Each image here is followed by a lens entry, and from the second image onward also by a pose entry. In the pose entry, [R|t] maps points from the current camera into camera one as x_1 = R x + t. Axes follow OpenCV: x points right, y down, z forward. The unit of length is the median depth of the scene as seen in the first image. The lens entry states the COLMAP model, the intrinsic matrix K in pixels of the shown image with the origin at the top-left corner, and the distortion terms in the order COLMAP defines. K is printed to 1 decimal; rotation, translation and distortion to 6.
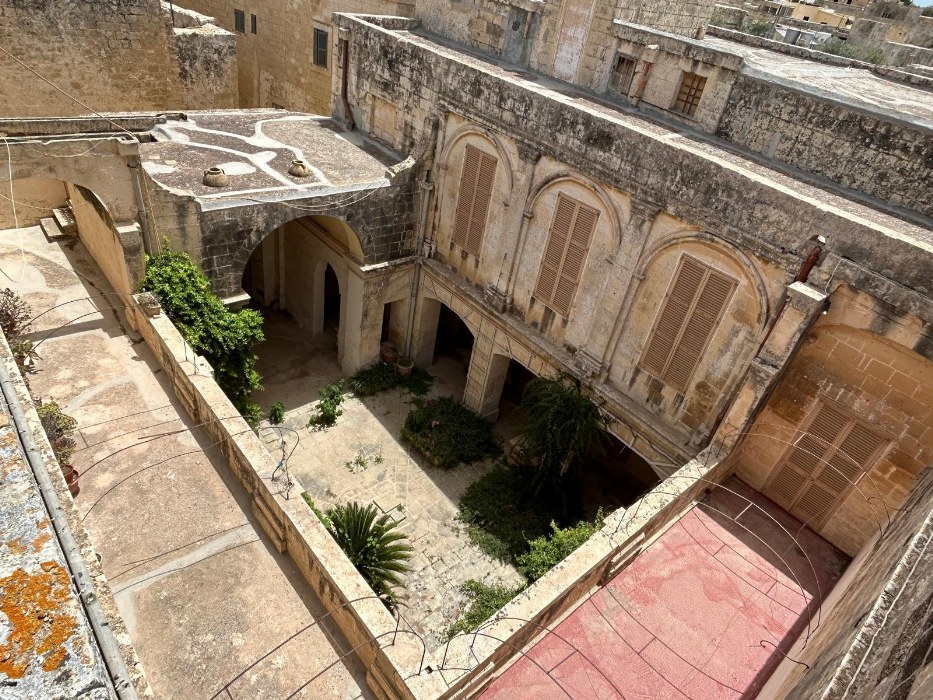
lens RADIAL K [[588.8, 0, 464.3], [0, 588.8, 348.1], [0, 0, 1]] dist [0.000950, -0.003346]
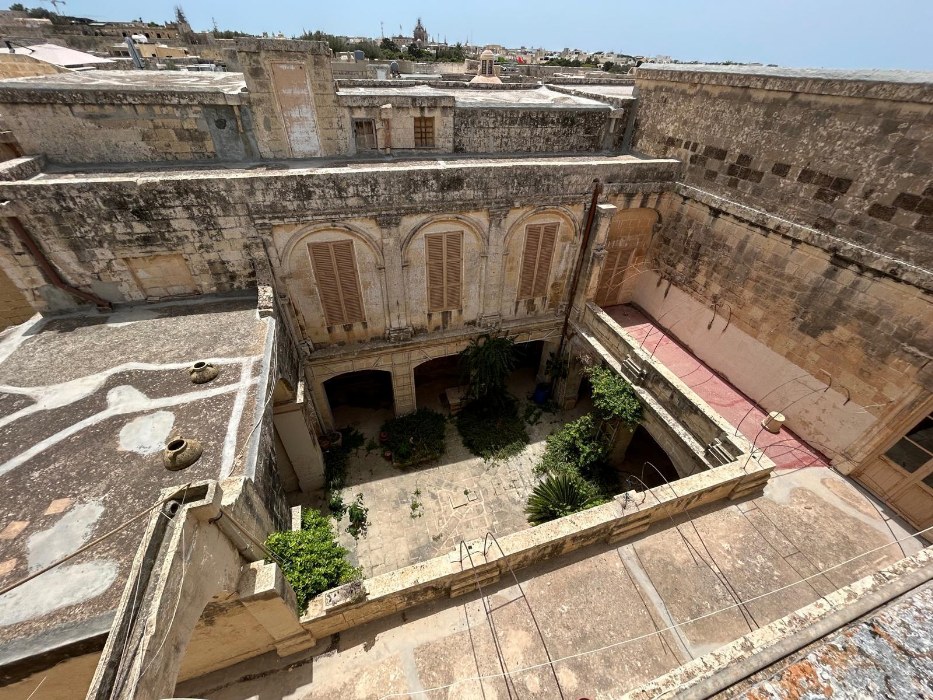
lens RADIAL K [[375.4, 0, 466.3], [0, 375.4, 350.5], [0, 0, 1]] dist [-0.001371, 0.001159]
pose [[0.392362, -0.677372, 0.622269, -0.478012], [0.556202, 0.713543, 0.426024, -0.371793], [-0.732592, 0.178951, 0.656723, 0.413271]]
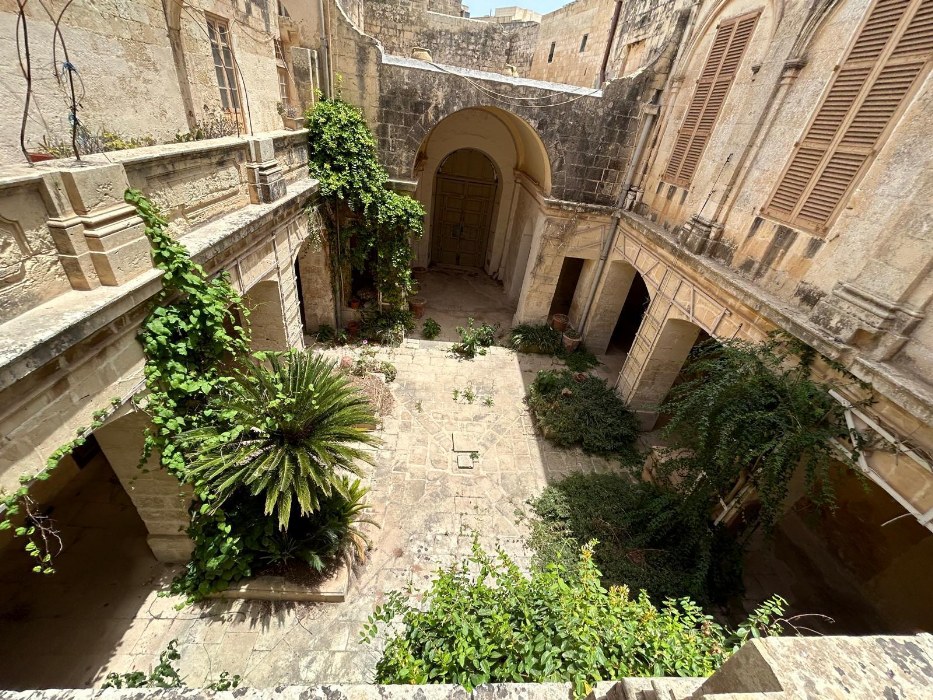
lens RADIAL K [[376.1, 0, 466.1], [0, 376.1, 350.3], [0, 0, 1]] dist [-0.002474, 0.003869]
pose [[0.783989, 0.283175, -0.552425, 0.143326], [-0.358105, 0.933204, -0.029851, 0.174816], [0.507072, 0.221229, 0.833028, 0.592617]]
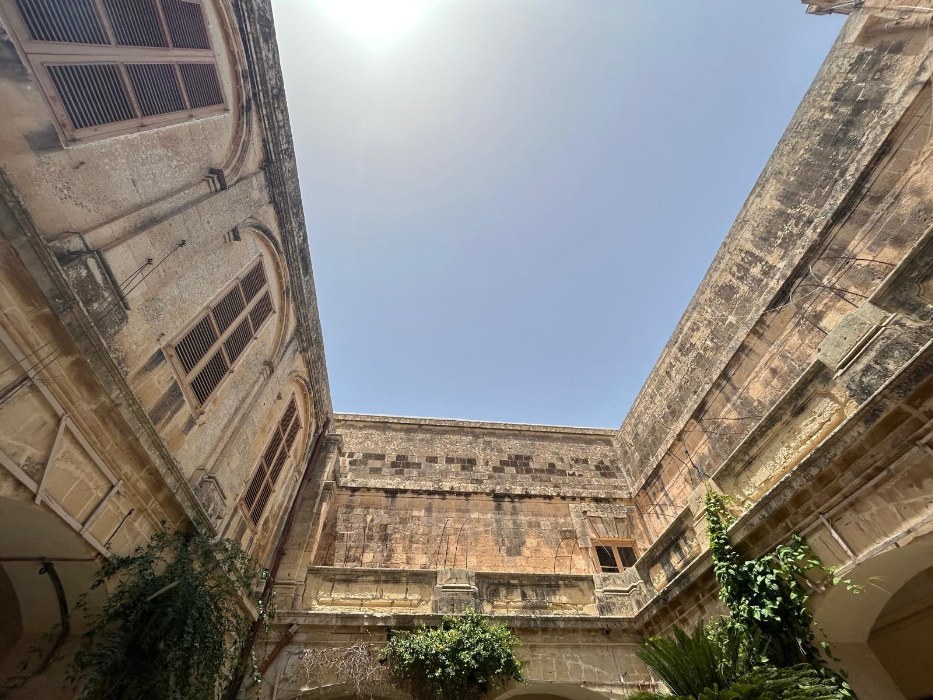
lens RADIAL K [[375.4, 0, 466.3], [0, 375.4, 350.5], [0, 0, 1]] dist [-0.001371, 0.001159]
pose [[-0.820229, 0.355823, 0.447901, -0.222036], [0.233802, 0.923138, -0.305209, 0.060376], [-0.522075, -0.145621, -0.840377, 1.205341]]
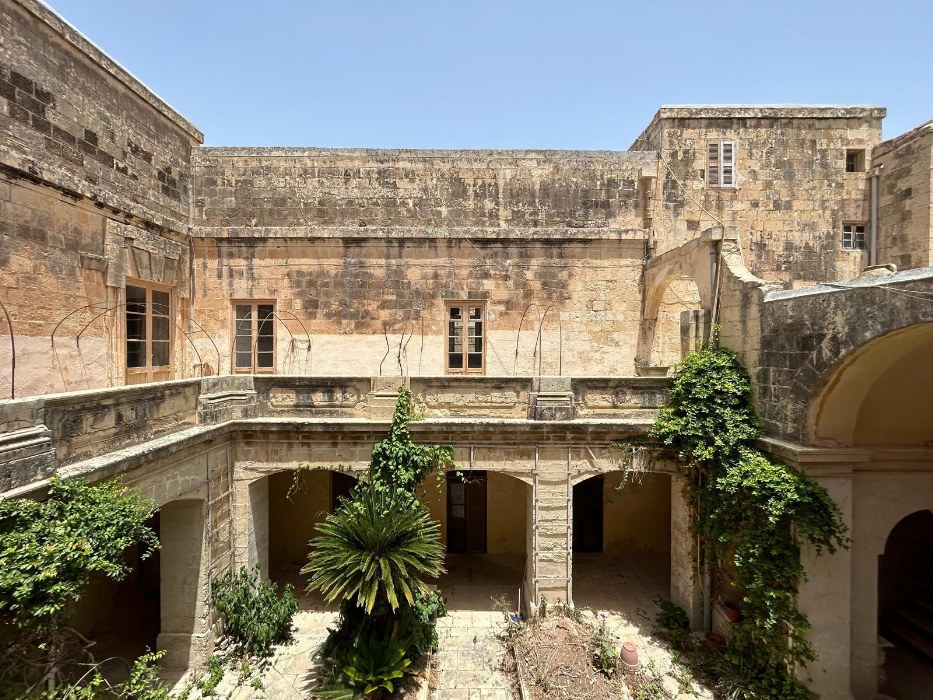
lens RADIAL K [[375.4, 0, 466.3], [0, 375.4, 350.5], [0, 0, 1]] dist [-0.001371, 0.001159]
pose [[-0.641267, -0.151887, -0.752135, 0.167886], [-0.522194, 0.804594, 0.282740, -0.102747], [0.562219, 0.574072, -0.595274, 1.016892]]
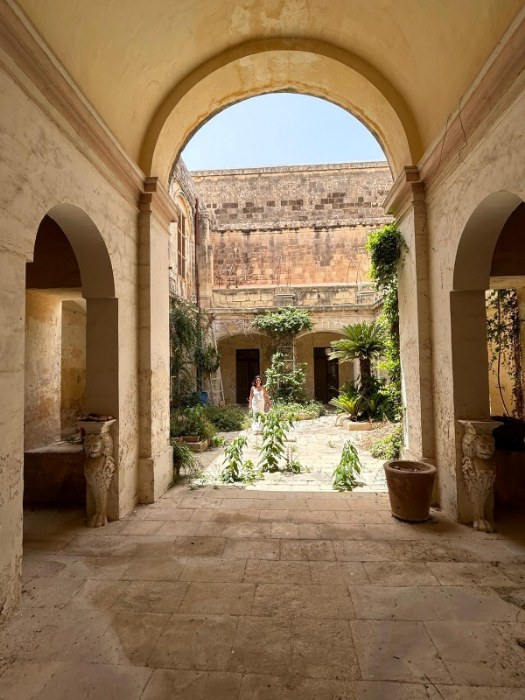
lens RADIAL K [[376.1, 0, 261.8], [0, 376.1, 350.9], [0, 0, 1]] dist [0.000146, 0.001434]
pose [[-0.707001, -0.109920, 0.698618, -0.600660], [0.323696, 0.828002, 0.457857, -0.192136], [-0.628785, 0.549846, -0.549818, 1.455595]]
